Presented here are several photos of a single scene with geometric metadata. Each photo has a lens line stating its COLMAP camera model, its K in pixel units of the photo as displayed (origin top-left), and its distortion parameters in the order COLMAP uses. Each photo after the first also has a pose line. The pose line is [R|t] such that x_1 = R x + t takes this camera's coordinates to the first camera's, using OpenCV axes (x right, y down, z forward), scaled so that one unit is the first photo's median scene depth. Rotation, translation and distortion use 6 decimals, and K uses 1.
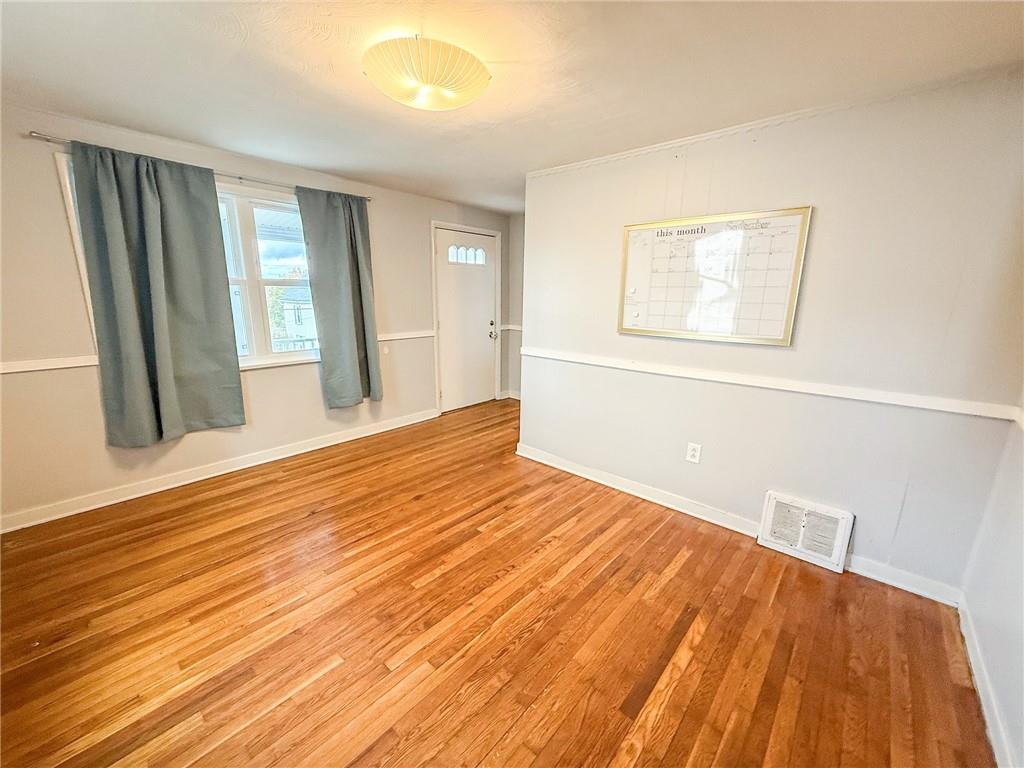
lens RADIAL K [[406.8, 0, 510.8], [0, 406.8, 383.5], [0, 0, 1]] dist [-0.003496, 0.000351]
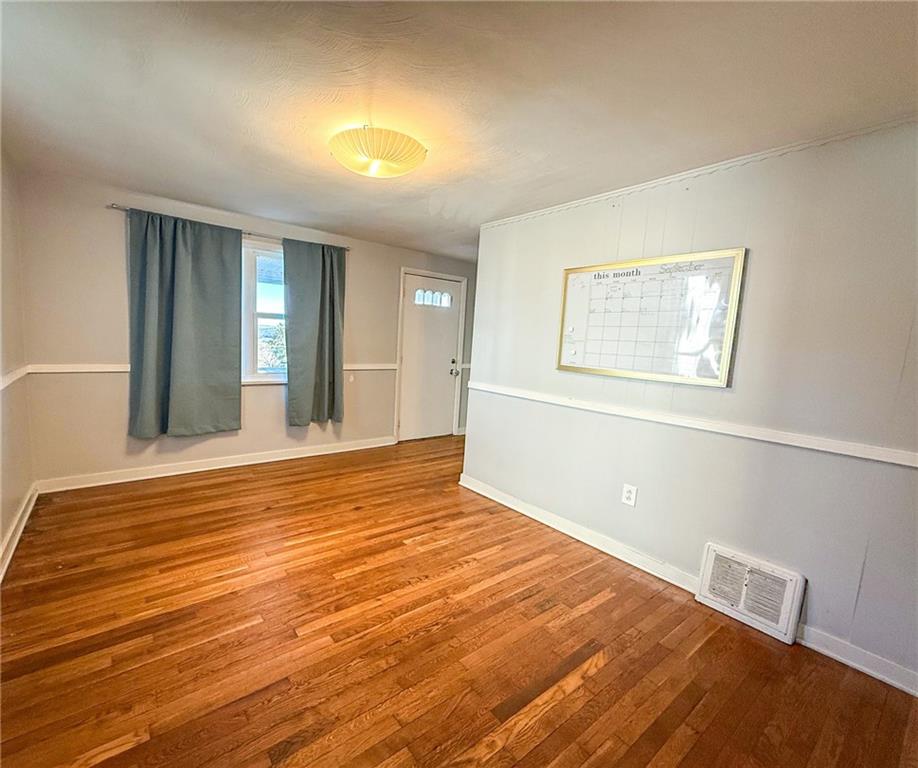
lens RADIAL K [[405.4, 0, 404.5], [0, 405.4, 384.1], [0, 0, 1]] dist [-0.004310, 0.000682]
pose [[0.974155, 0.059934, -0.217786, 0.124801], [-0.083185, 0.991584, -0.099207, 0.050221], [0.210007, 0.114760, 0.970941, -0.084119]]
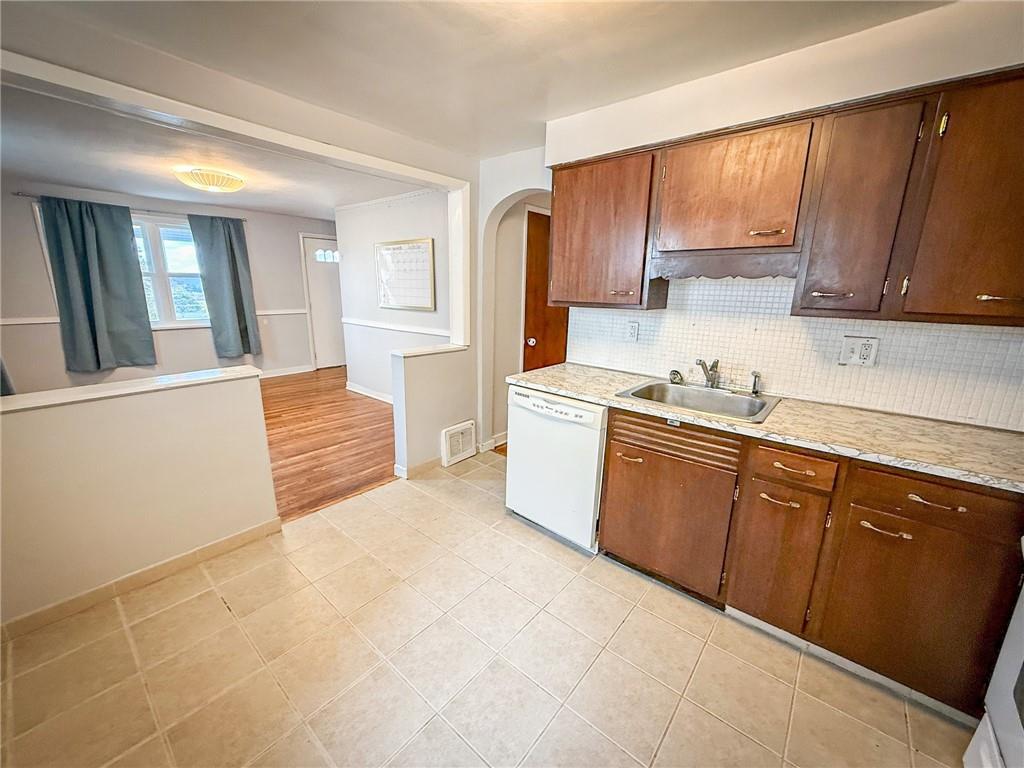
lens RADIAL K [[406.8, 0, 511.1], [0, 406.8, 384.0], [0, 0, 1]] dist [-0.003496, 0.000351]
pose [[0.999452, -0.000900, 0.033078, 0.835140], [0.000267, 0.999817, 0.019139, 0.180804], [-0.033089, -0.019119, 0.999270, -0.782007]]
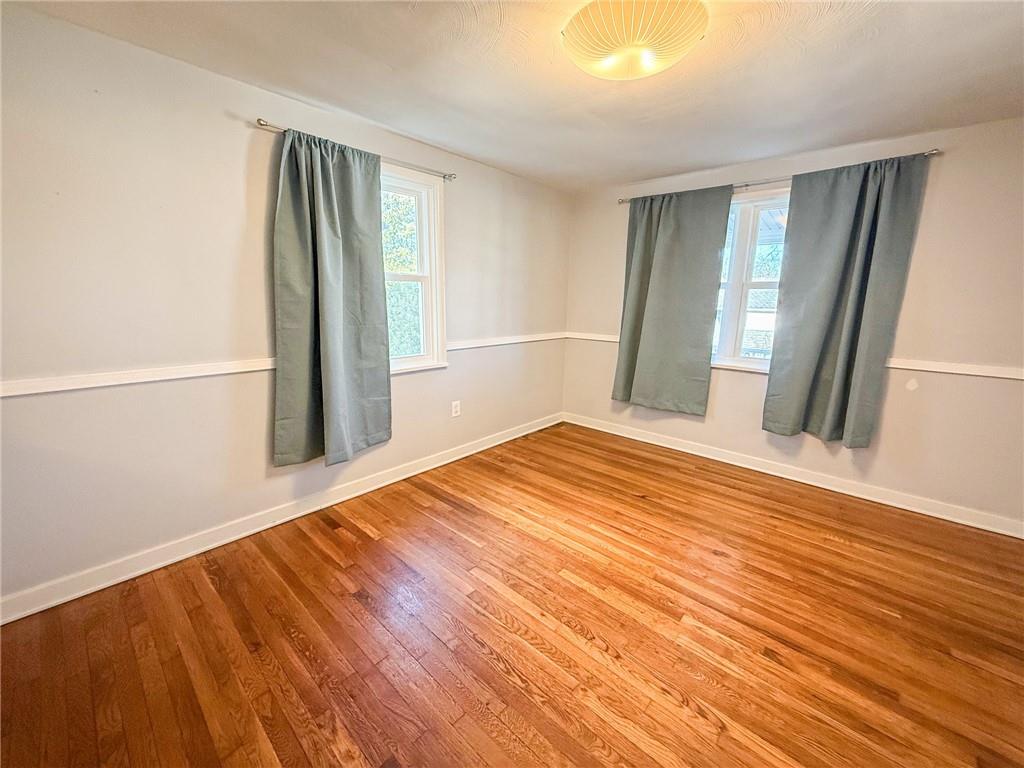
lens RADIAL K [[406.8, 0, 509.1], [0, 406.8, 381.4], [0, 0, 1]] dist [-0.003496, 0.000351]
pose [[-0.012028, 0.187587, -0.982174, 0.521924], [-0.236616, 0.953815, 0.185068, -0.087369], [0.971529, 0.234625, 0.032913, 0.562432]]
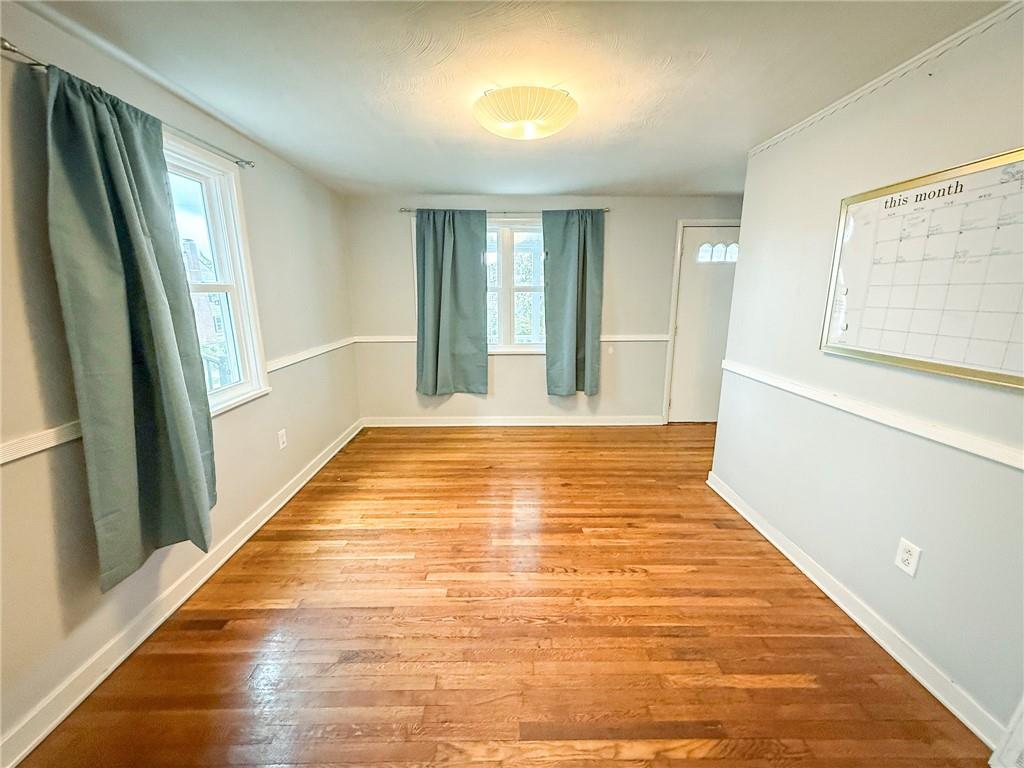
lens RADIAL K [[406.8, 0, 510.4], [0, 406.8, 383.4], [0, 0, 1]] dist [-0.003496, 0.000351]
pose [[0.676815, 0.147736, -0.721176, 0.459617], [-0.150892, 0.986696, 0.060519, -0.033929], [0.720523, 0.067860, 0.690103, 0.137343]]
